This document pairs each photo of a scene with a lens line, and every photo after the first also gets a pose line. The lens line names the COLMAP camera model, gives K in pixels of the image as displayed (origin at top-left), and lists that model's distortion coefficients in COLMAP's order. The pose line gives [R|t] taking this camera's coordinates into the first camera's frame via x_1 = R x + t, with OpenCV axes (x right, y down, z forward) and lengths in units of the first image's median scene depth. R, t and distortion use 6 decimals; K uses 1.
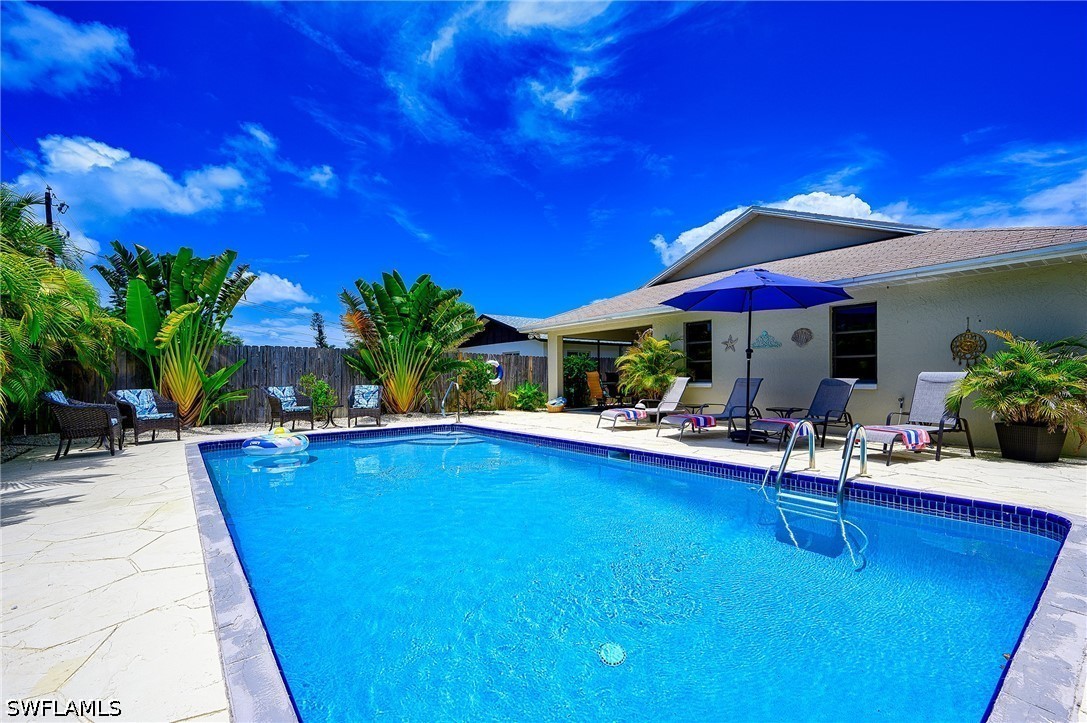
lens RADIAL K [[476.9, 0, 567.4], [0, 476.9, 376.7], [0, 0, 1]] dist [-0.002176, -0.000258]
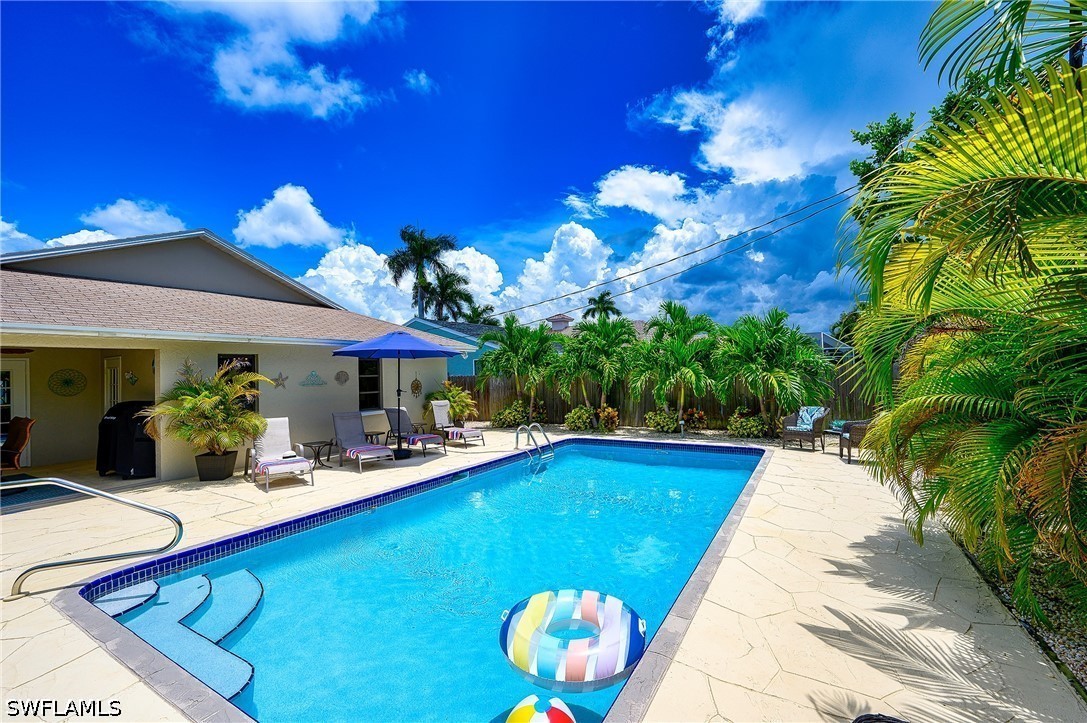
lens RADIAL K [[438.3, 0, 543.5], [0, 438.3, 361.5], [0, 0, 1]] dist [-0.000167, -0.000071]
pose [[-0.326208, 0.047419, 0.944108, -0.589475], [0.028207, 0.998785, -0.040419, -0.046991], [-0.944877, 0.013445, -0.327149, 0.639096]]
